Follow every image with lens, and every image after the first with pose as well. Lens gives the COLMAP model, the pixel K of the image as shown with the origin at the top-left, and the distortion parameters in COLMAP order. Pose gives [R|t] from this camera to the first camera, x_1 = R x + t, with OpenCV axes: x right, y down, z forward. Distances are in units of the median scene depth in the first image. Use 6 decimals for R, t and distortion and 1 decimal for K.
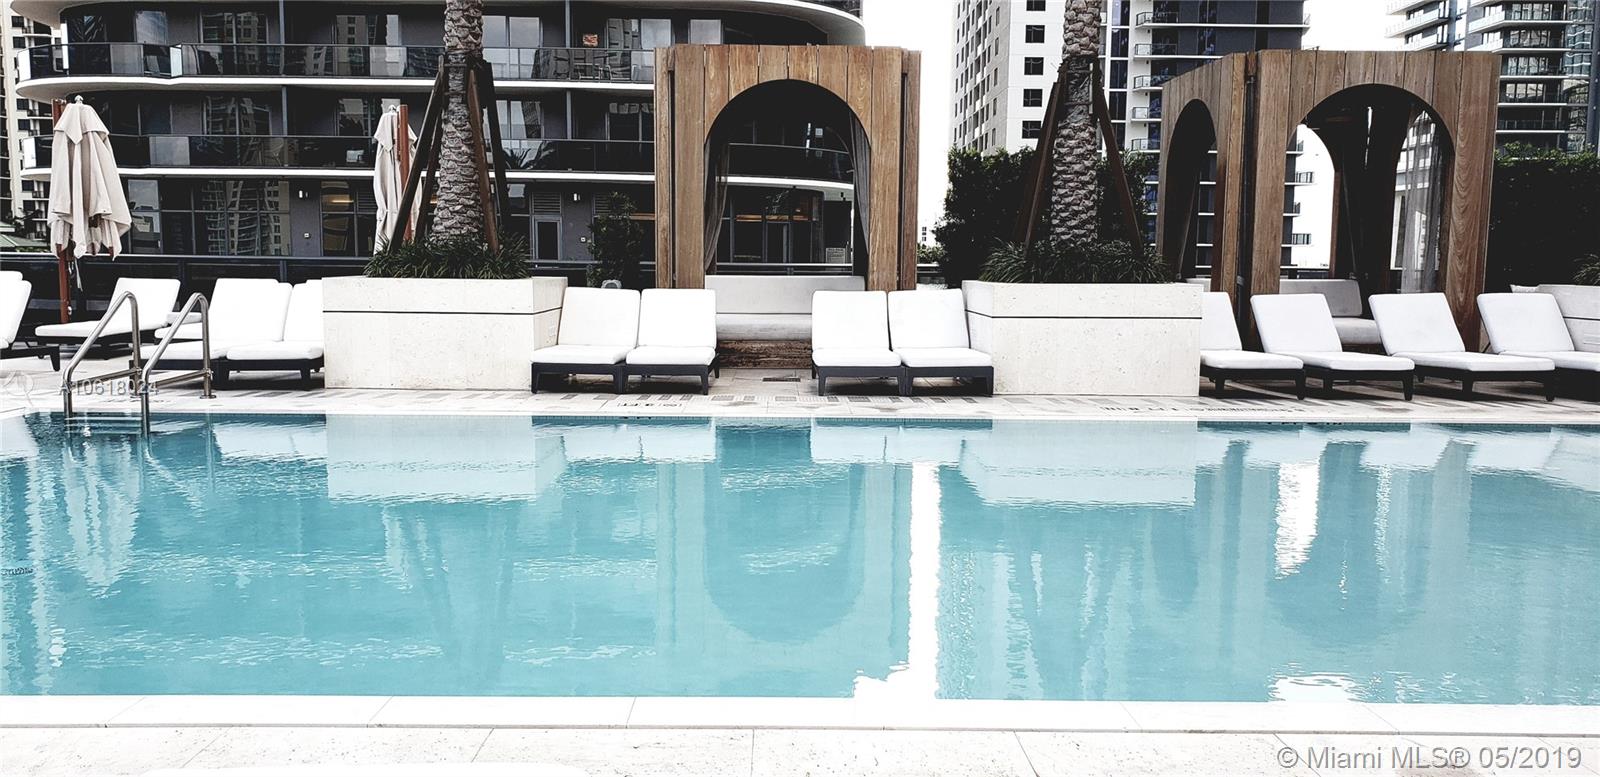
lens RADIAL K [[1280.0, 0, 750.3], [0, 1280.0, 429.5], [0, 0, 1]] dist [0.071042, -0.124972]
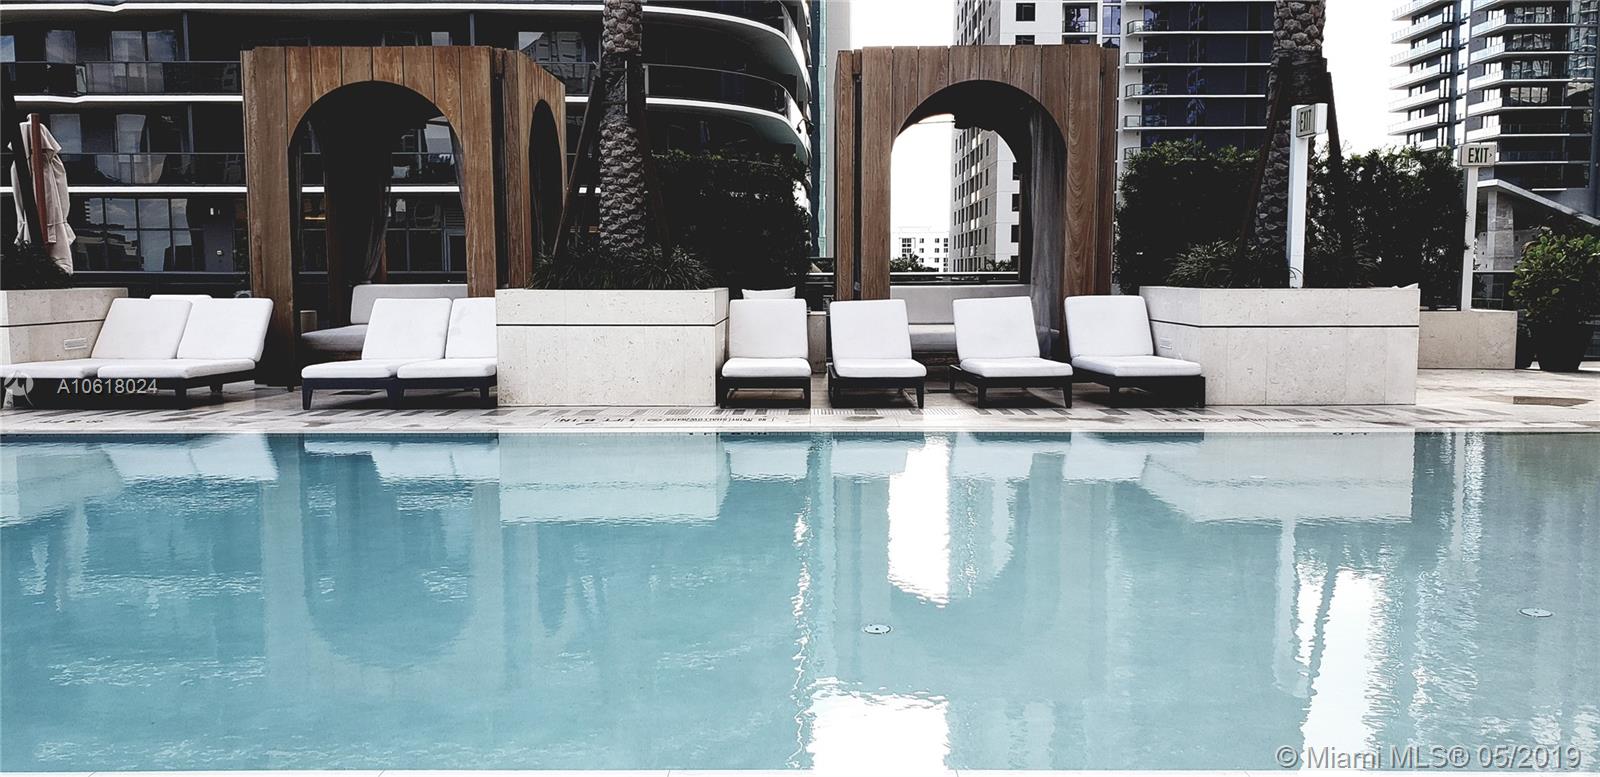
lens RADIAL K [[1280.0, 0, 750.3], [0, 1280.0, 429.5], [0, 0, 1]] dist [0.071042, -0.124972]
pose [[0.999888, -0.009918, -0.011245, 0.319614], [0.009804, 0.999900, -0.010180, 0.000943], [0.011345, 0.010069, 0.999885, 0.040255]]
